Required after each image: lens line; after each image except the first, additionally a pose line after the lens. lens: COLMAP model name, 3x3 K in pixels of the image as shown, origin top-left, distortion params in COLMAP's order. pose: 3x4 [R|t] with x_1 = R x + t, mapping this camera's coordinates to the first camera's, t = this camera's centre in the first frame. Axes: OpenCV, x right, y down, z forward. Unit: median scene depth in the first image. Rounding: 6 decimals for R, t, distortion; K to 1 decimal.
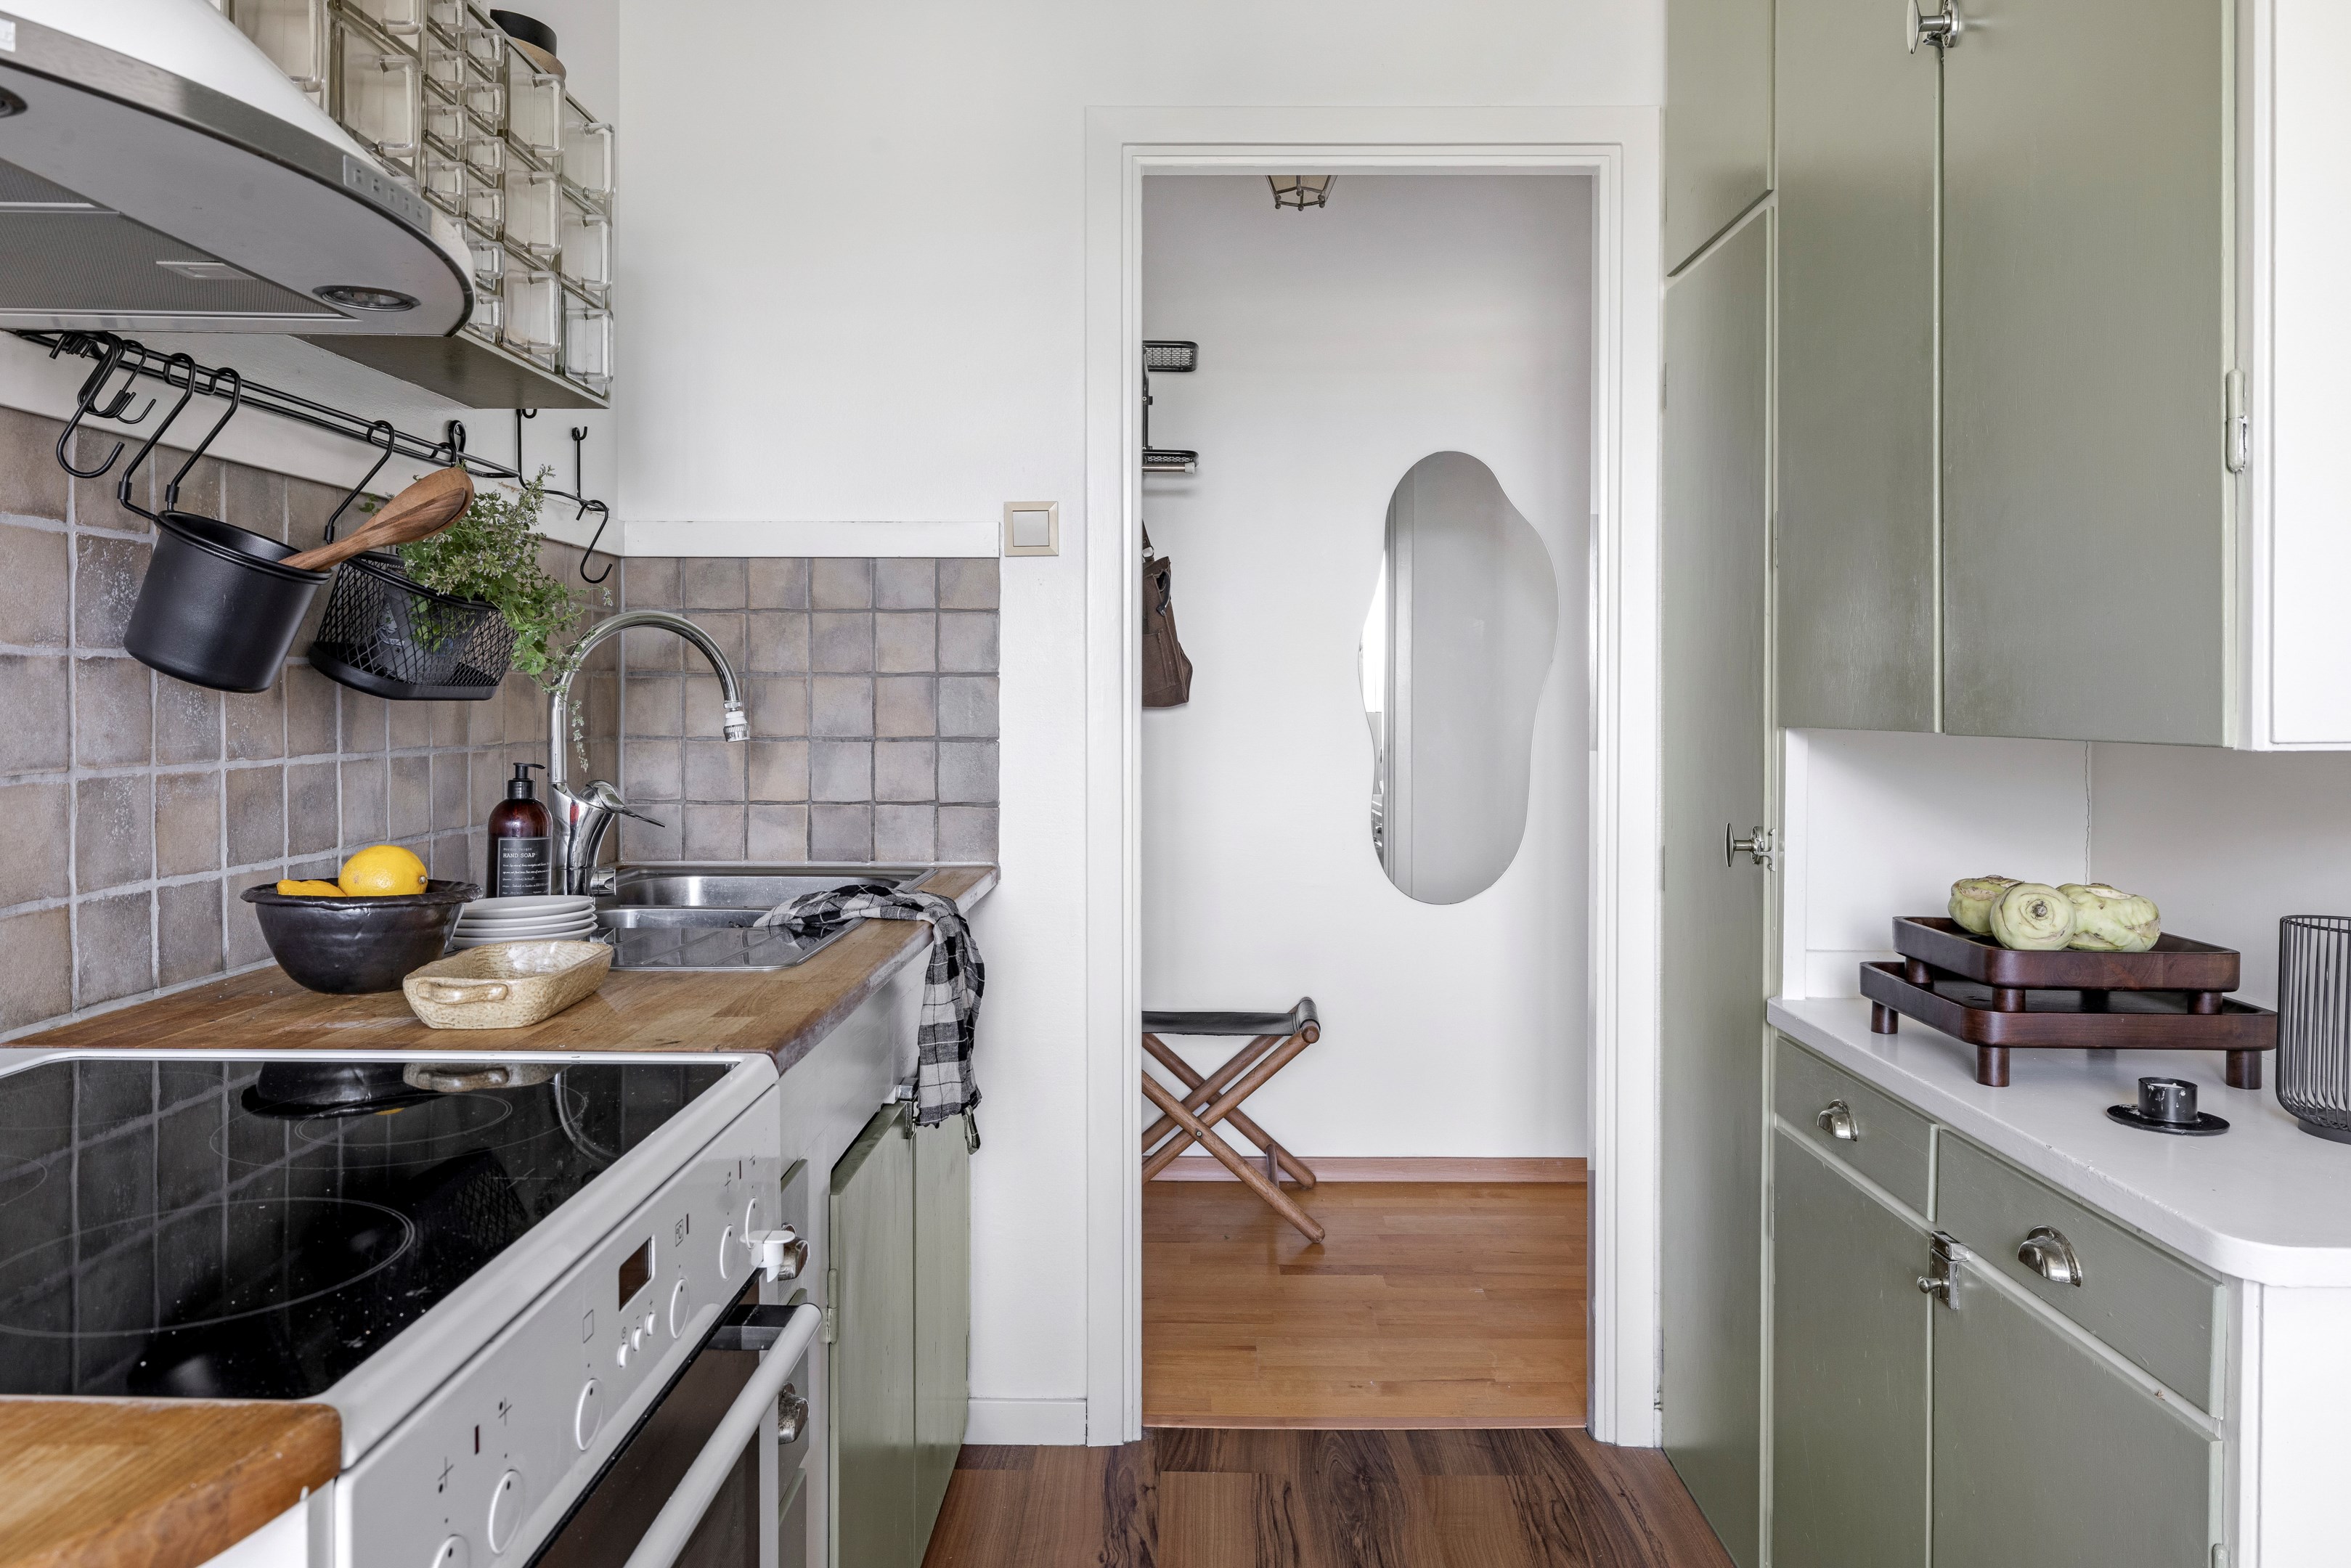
lens RADIAL K [[1648.6, 0, 1178.7], [0, 1648.6, 710.5], [0, 0, 1]] dist [-0.008710, -0.002904]
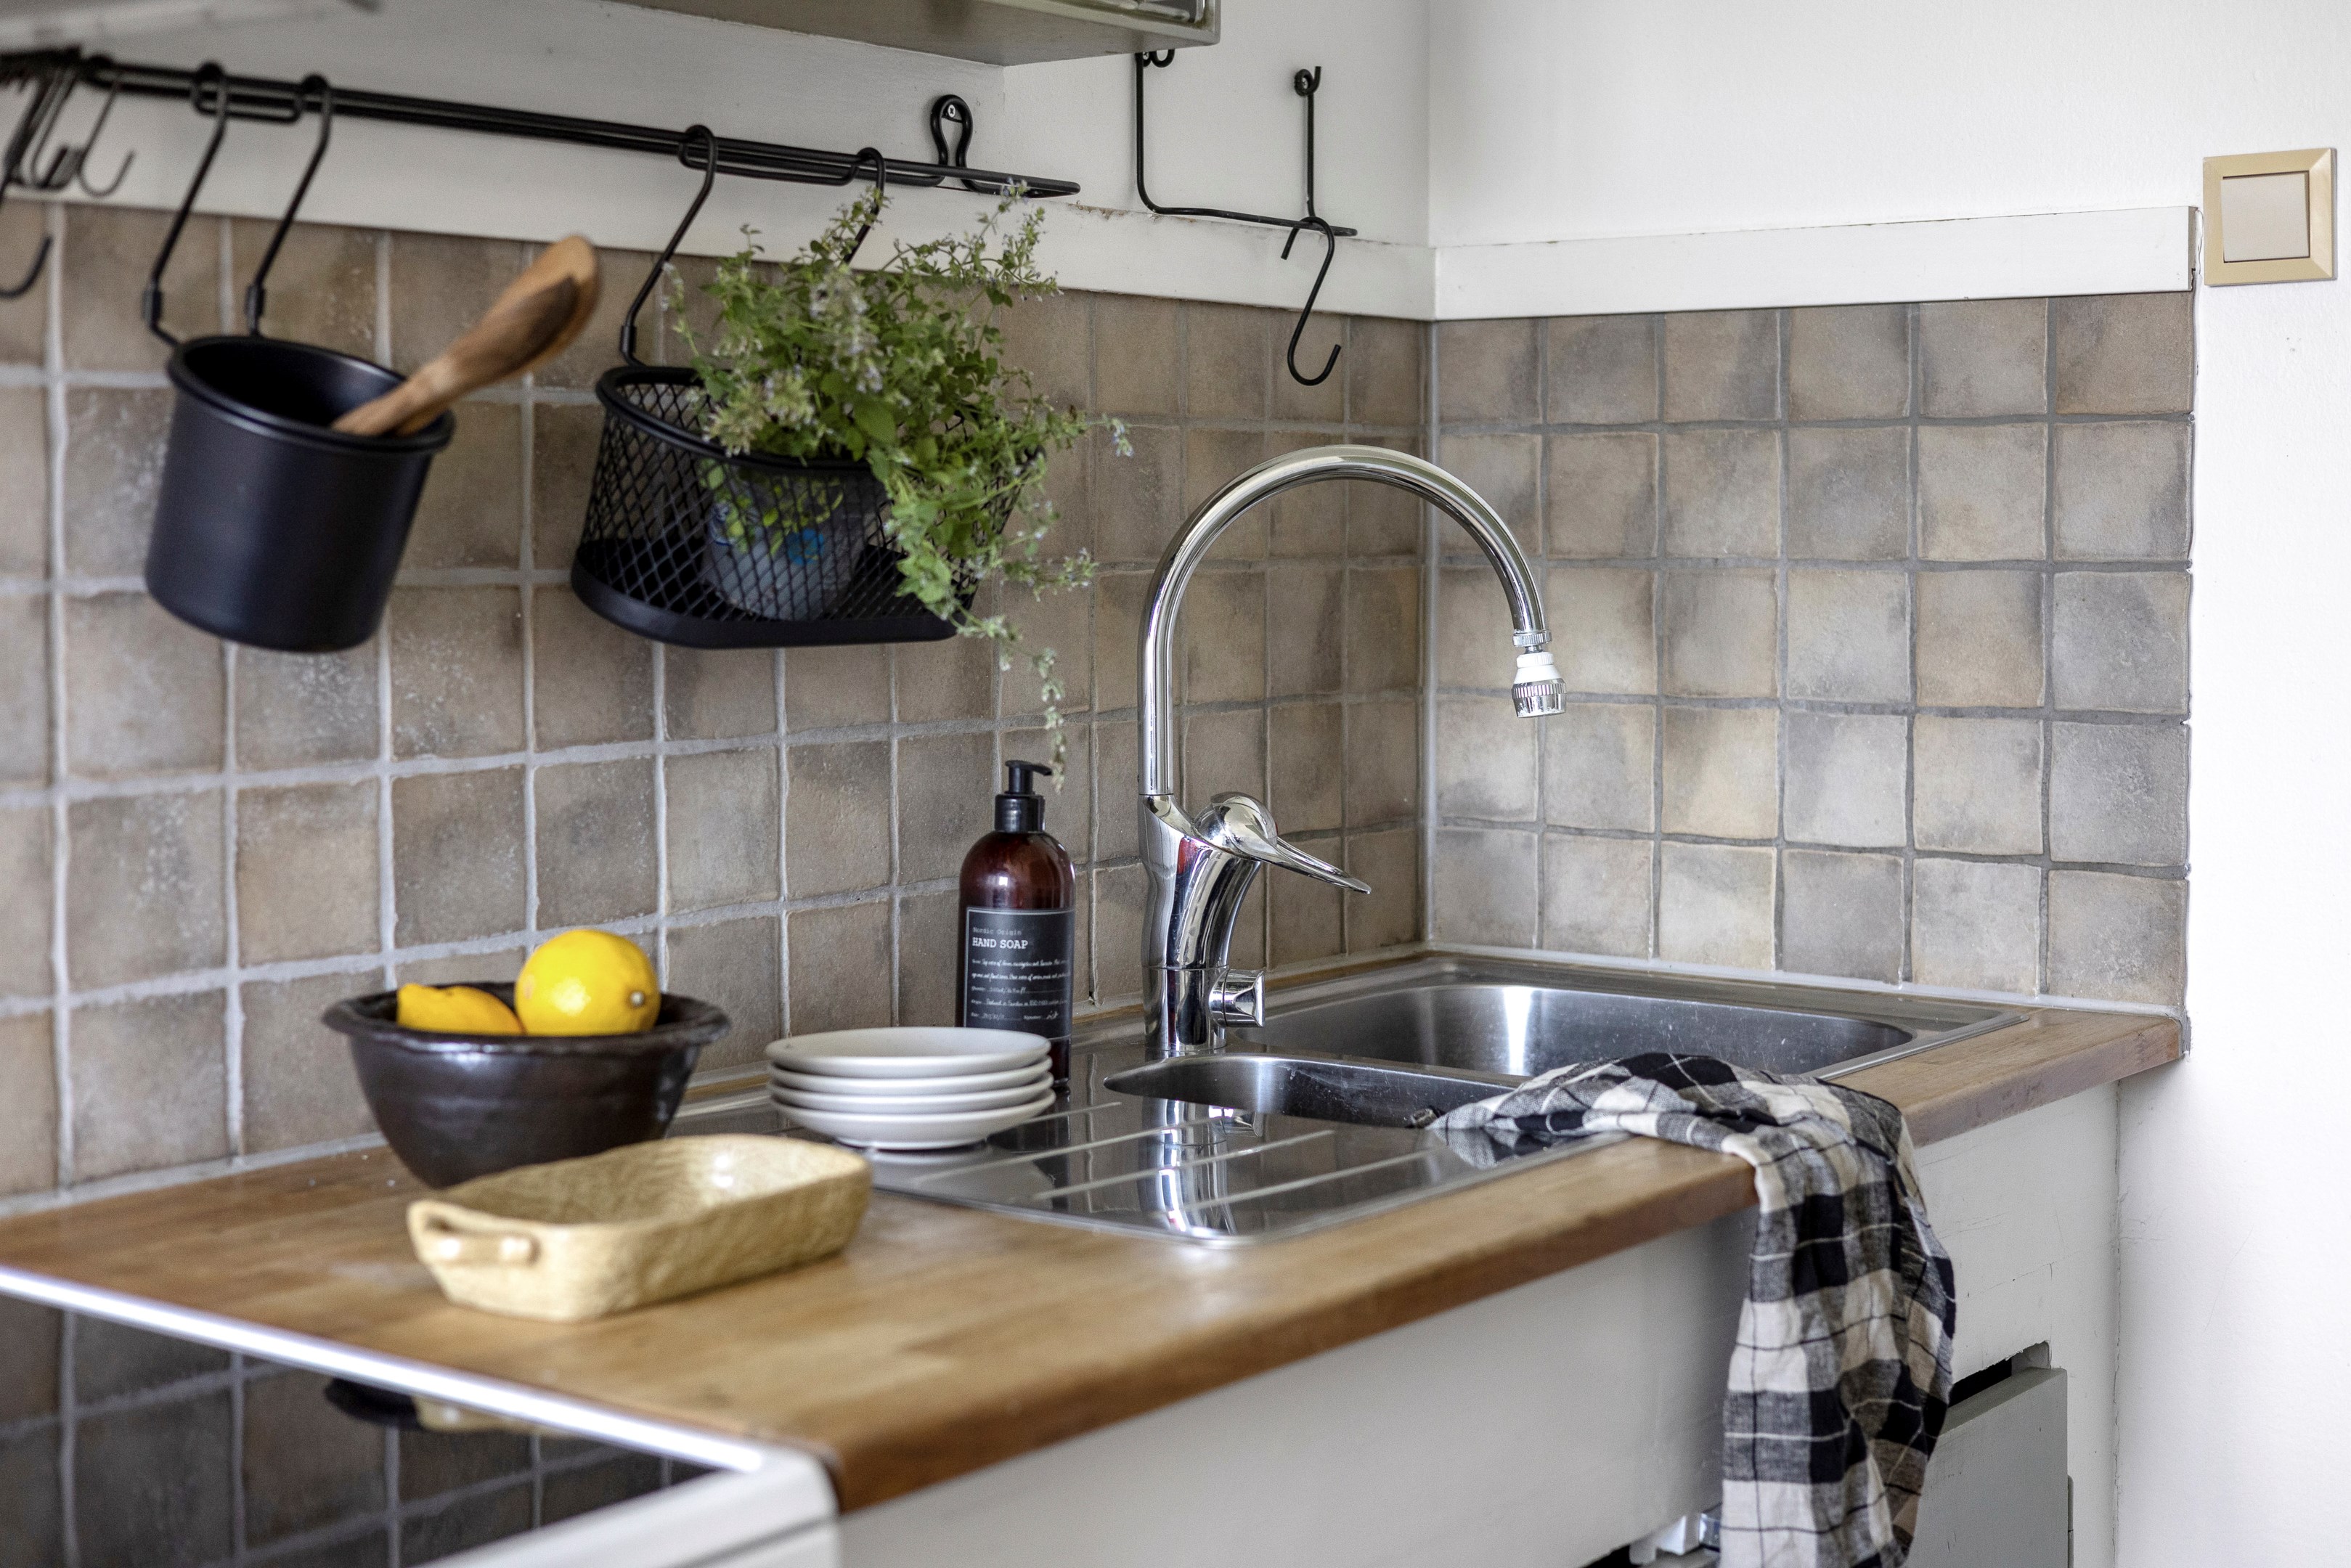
lens RADIAL K [[3427.3, 0, 1174.2], [0, 3427.3, 626.1], [0, 0, 1]] dist [-0.017555, 0.053460]
pose [[0.795564, 0.018395, -0.605590, 0.282943], [-0.001951, 0.999612, 0.027800, -0.039933], [0.605867, -0.020936, 0.795291, 0.184871]]
